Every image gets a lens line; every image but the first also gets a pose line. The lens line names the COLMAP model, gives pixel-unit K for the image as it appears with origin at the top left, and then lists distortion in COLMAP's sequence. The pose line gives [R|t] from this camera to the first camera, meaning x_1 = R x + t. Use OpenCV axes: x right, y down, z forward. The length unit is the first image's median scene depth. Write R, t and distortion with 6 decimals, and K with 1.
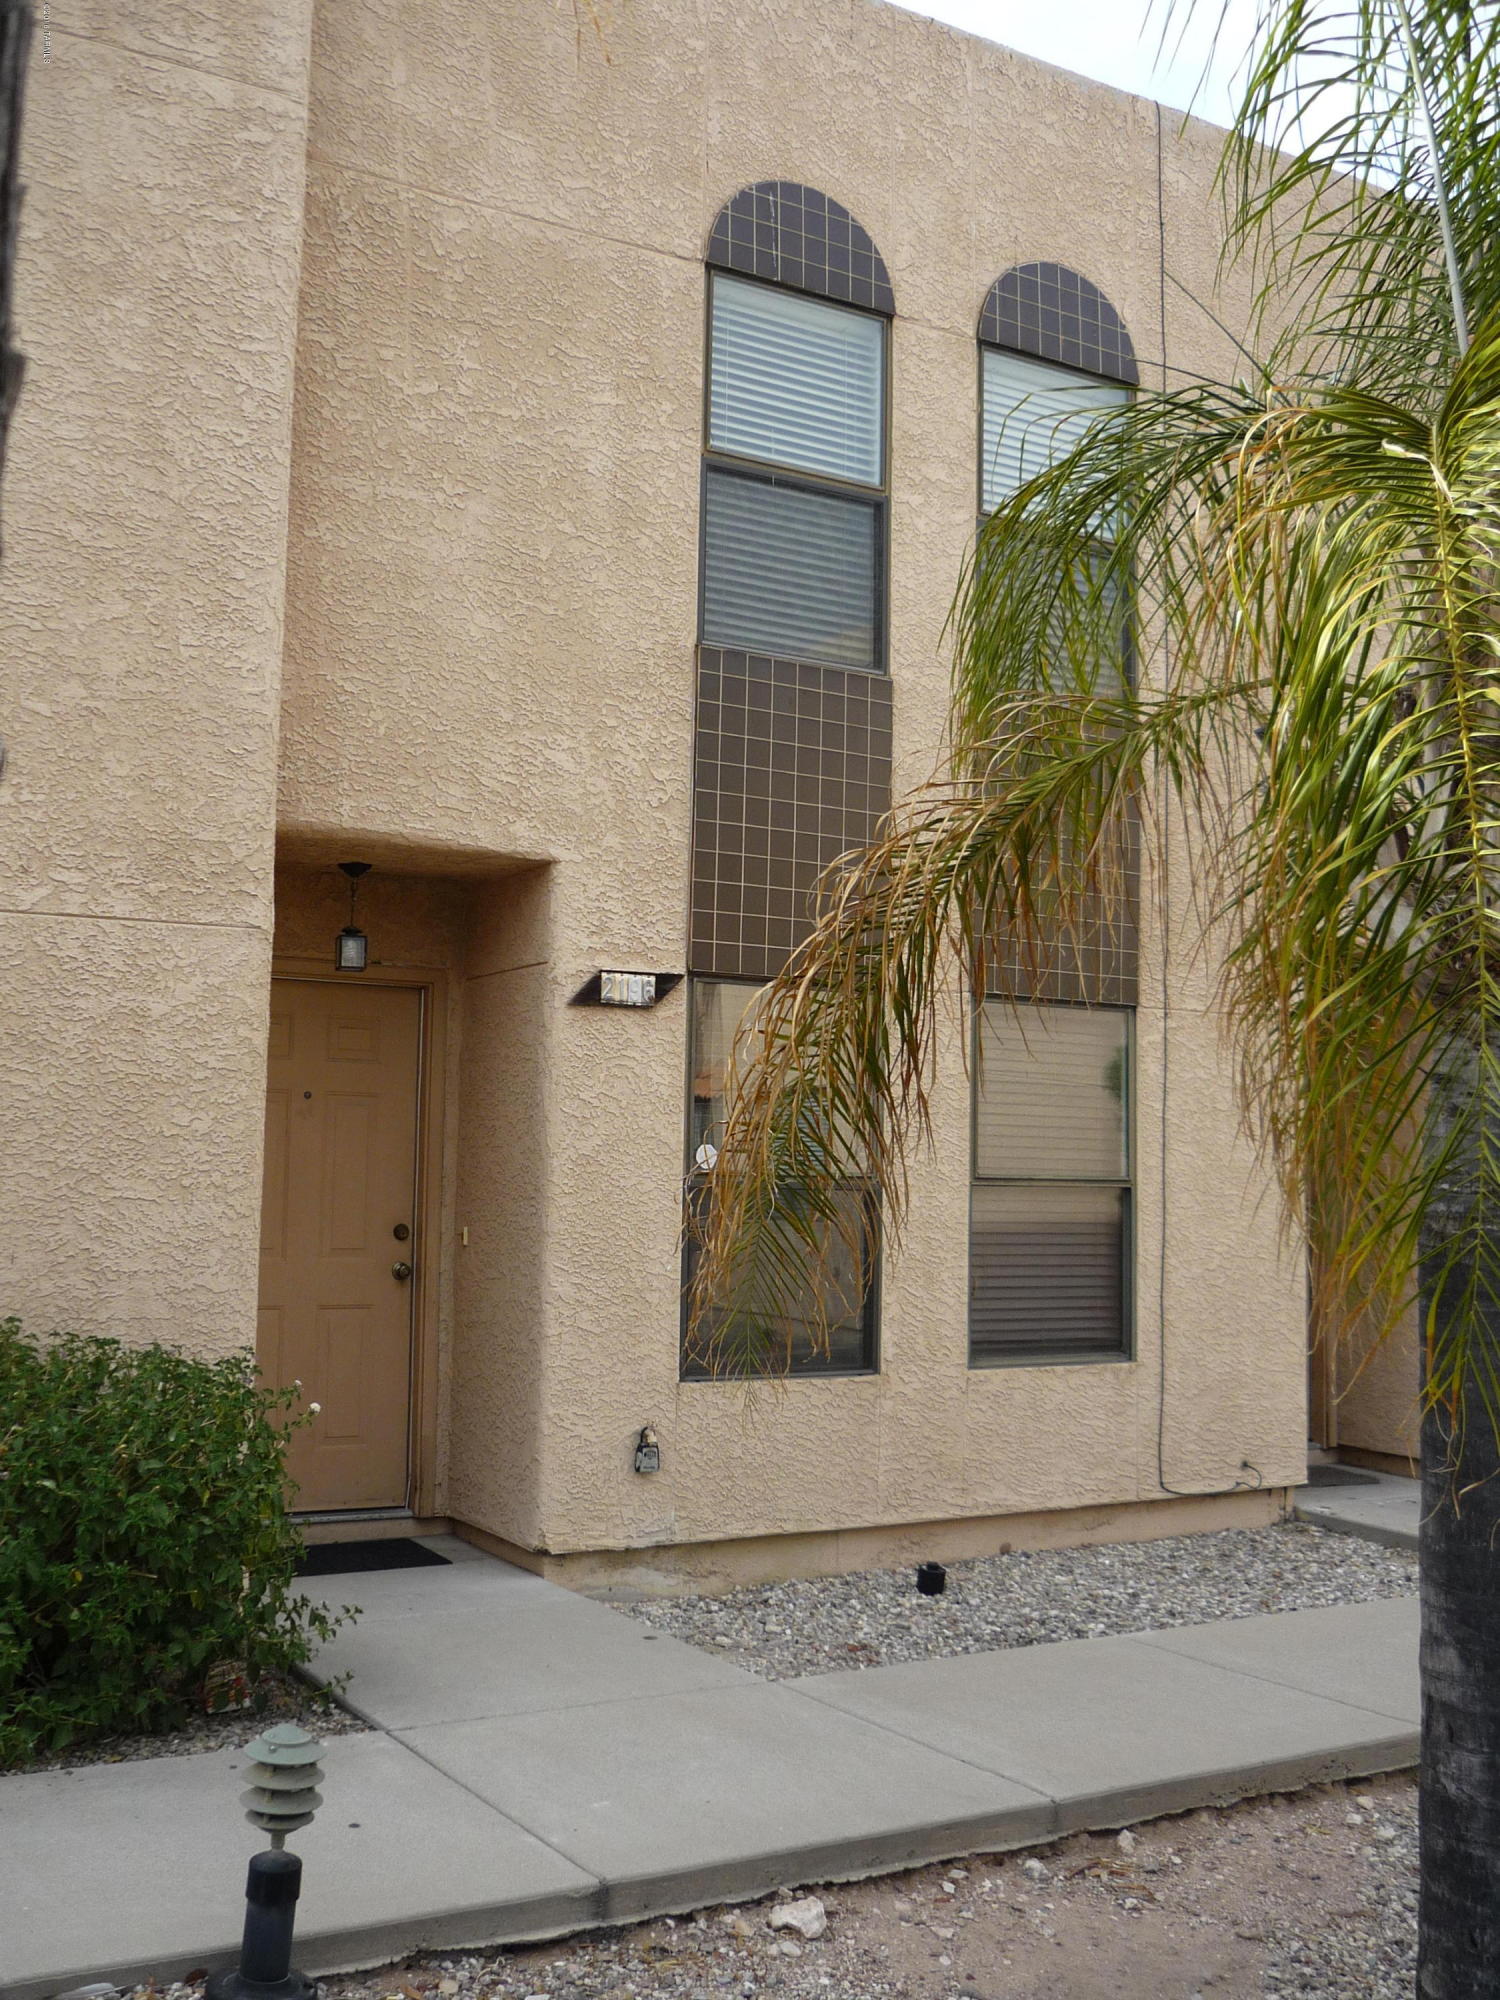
lens RADIAL K [[1990.8, 0, 750.0], [0, 1990.8, 1000.0], [0, 0, 1]] dist [-0.077181, 0.077548]
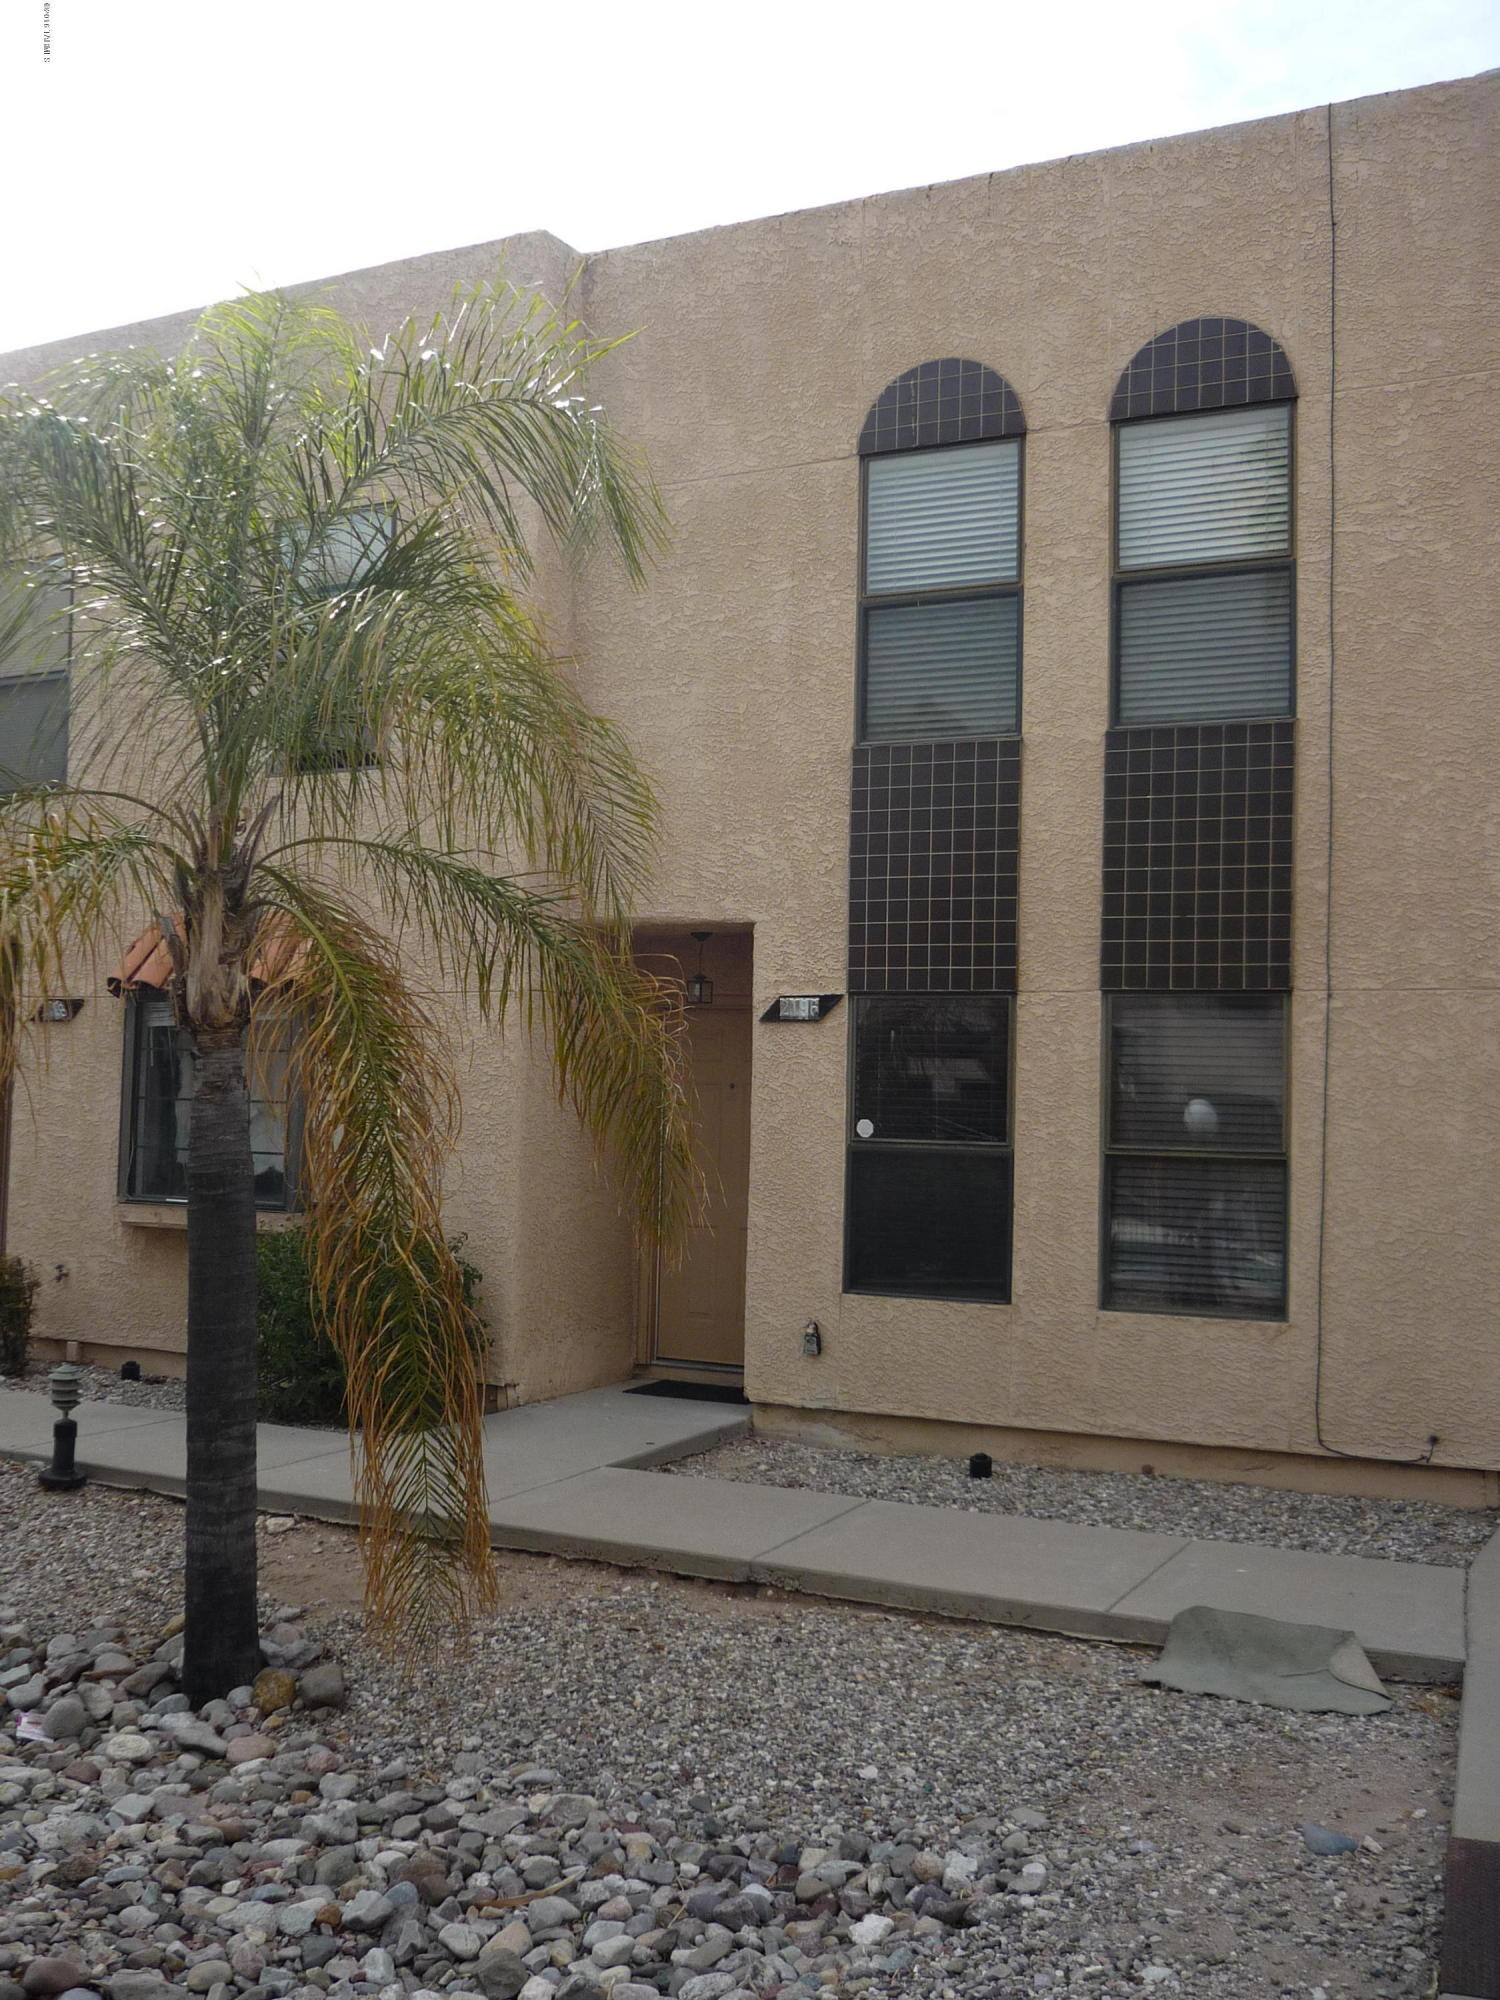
lens RADIAL K [[1990.8, 0, 750.0], [0, 1990.8, 1000.0], [0, 0, 1]] dist [-0.077181, 0.077548]
pose [[0.542055, -0.048088, -0.838966, 1.058005], [0.060767, 0.997991, -0.017941, 0.011318], [0.838143, -0.041256, 0.543888, 0.204090]]
